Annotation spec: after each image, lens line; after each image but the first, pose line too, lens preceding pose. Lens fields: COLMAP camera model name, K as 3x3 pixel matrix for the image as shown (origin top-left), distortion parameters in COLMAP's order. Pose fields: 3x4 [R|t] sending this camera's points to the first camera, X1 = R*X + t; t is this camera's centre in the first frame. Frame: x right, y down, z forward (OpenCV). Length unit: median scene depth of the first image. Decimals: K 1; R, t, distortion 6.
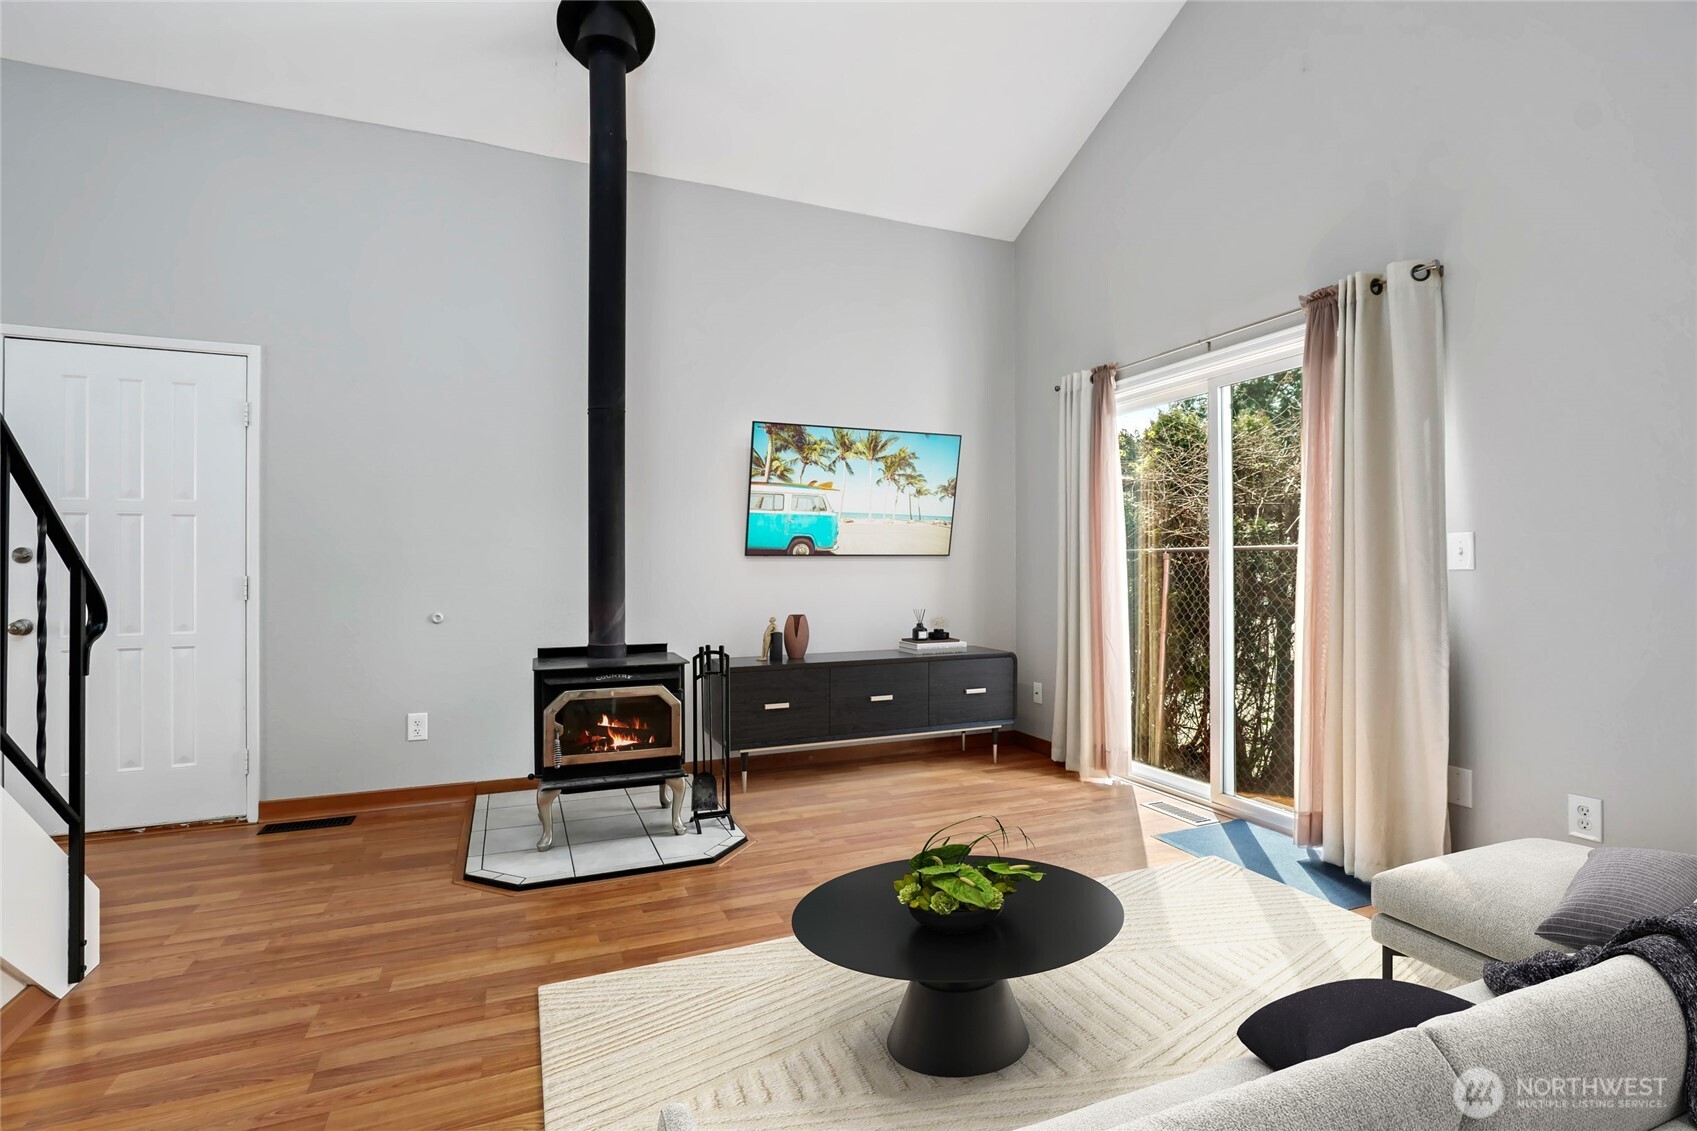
lens RADIAL K [[803.6, 0, 841.7], [0, 803.6, 540.9], [0, 0, 1]] dist [-0.007075, 0.000578]
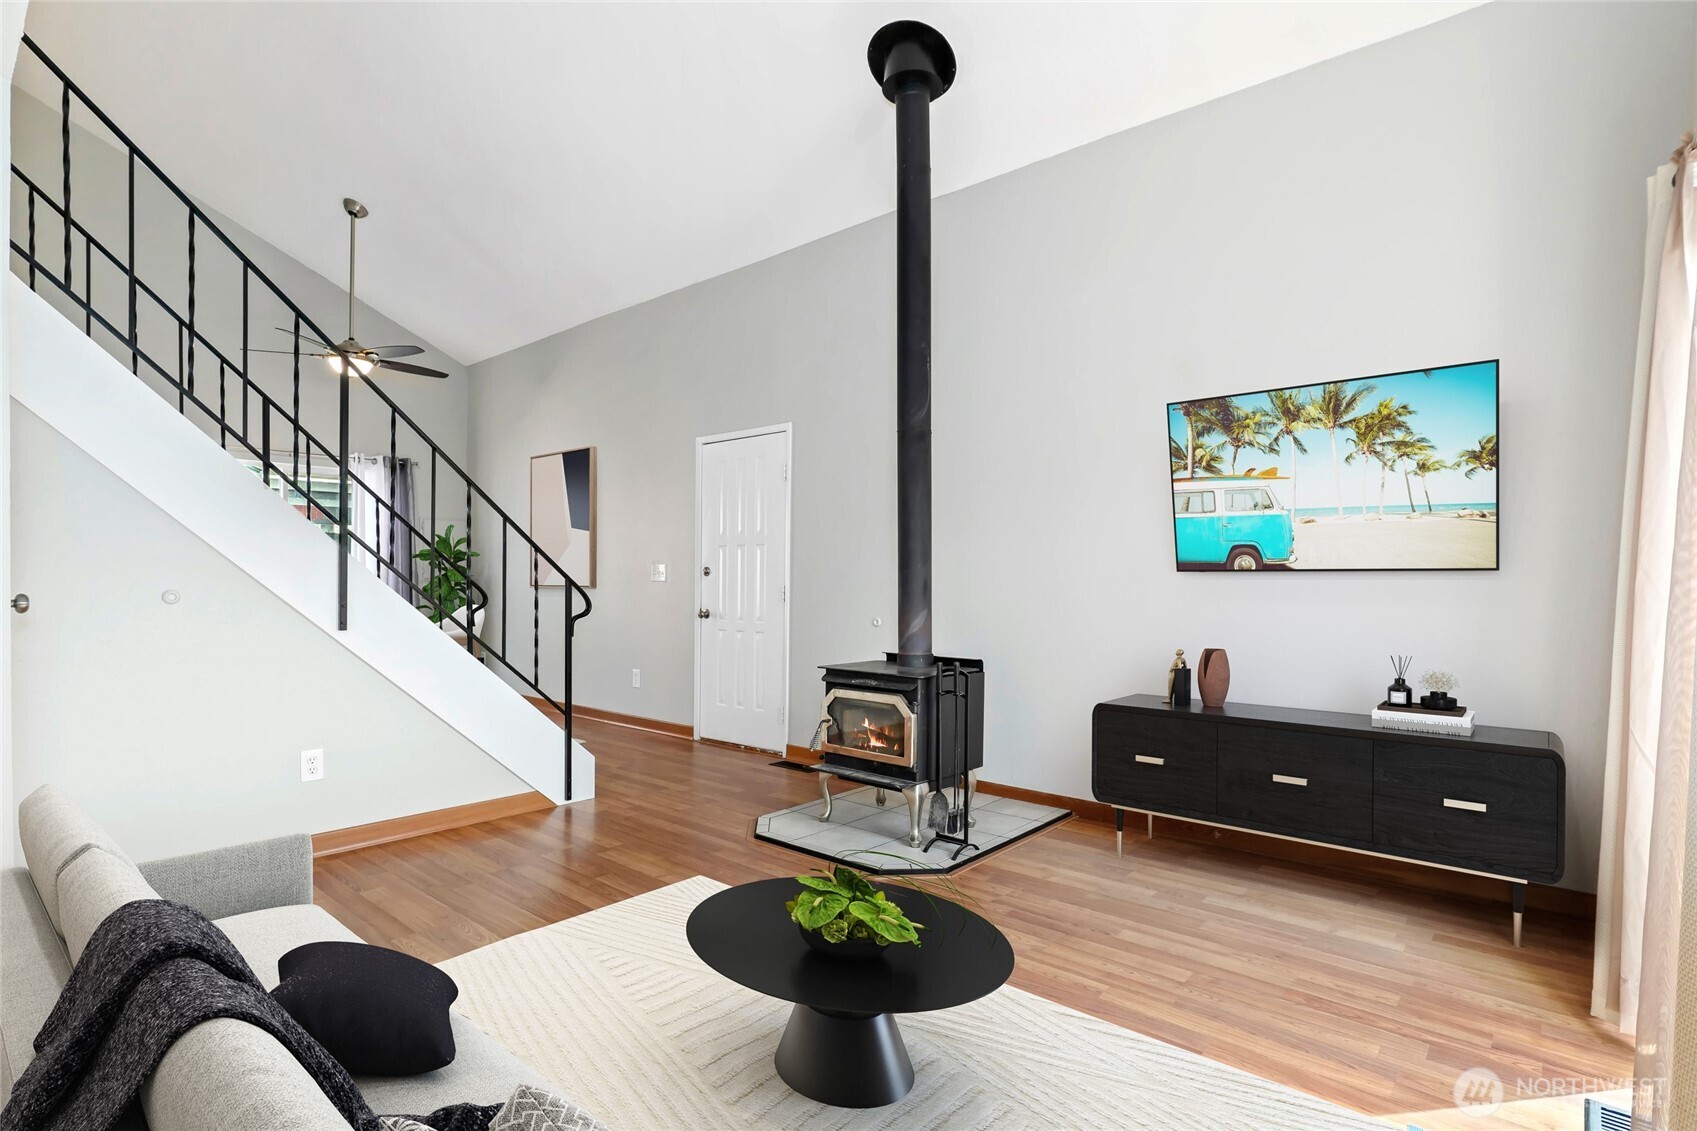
lens RADIAL K [[838.2, 0, 861.3], [0, 838.2, 595.3], [0, 0, 1]] dist [0.003709, -0.000710]
pose [[0.458822, 0.022401, -0.888246, 0.707362], [0.015633, 0.999324, 0.033277, 0.014301], [0.888390, -0.029154, 0.458162, 0.475959]]
